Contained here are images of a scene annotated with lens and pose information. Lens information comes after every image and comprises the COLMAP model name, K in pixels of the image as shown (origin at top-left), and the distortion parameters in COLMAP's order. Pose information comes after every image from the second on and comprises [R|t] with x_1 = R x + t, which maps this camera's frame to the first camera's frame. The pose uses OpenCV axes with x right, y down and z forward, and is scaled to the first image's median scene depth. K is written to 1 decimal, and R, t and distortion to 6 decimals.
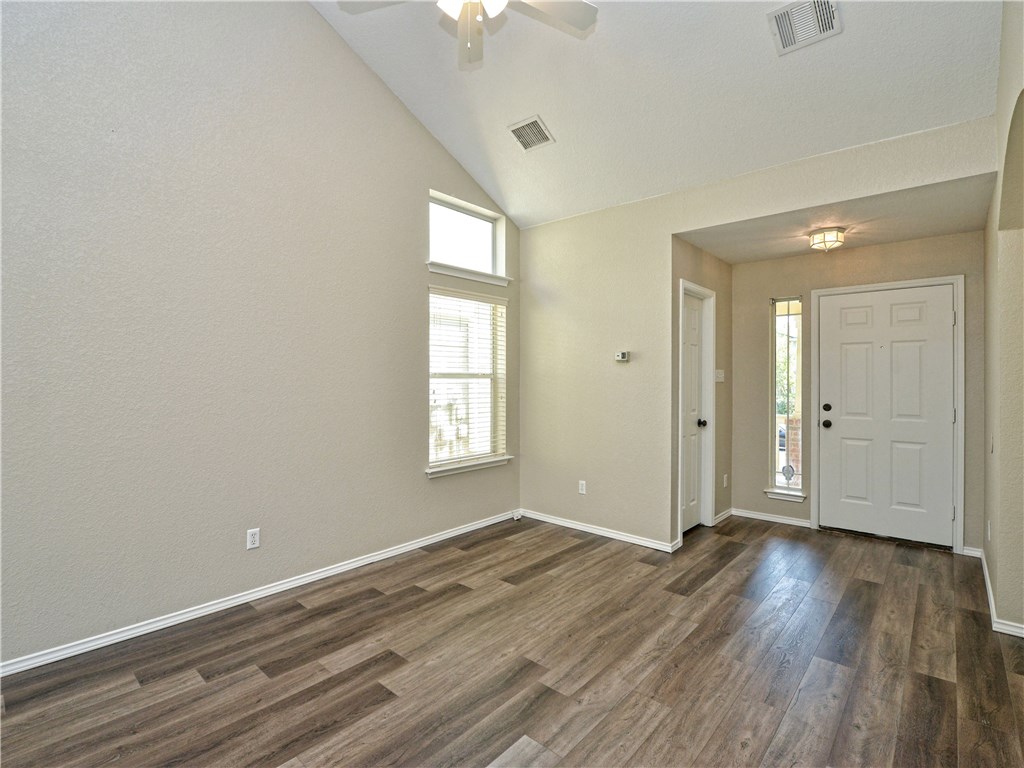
lens RADIAL K [[516.2, 0, 513.3], [0, 516.2, 380.2], [0, 0, 1]] dist [-0.029935, -0.001128]
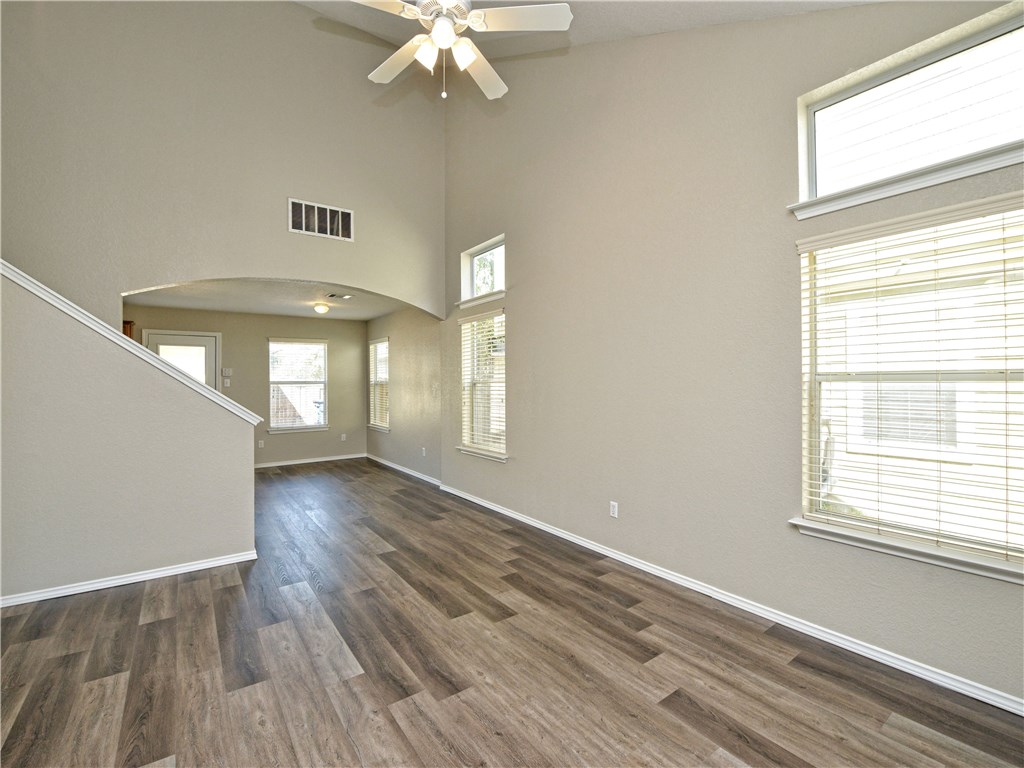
lens RADIAL K [[460.8, 0, 513.3], [0, 460.8, 386.6], [0, 0, 1]] dist [-0.029186, -0.000712]
pose [[-0.229786, 0.011667, -0.973171, 0.747908], [-0.004324, 0.999906, 0.013009, -0.001816], [0.973232, 0.007197, -0.229714, 1.201402]]
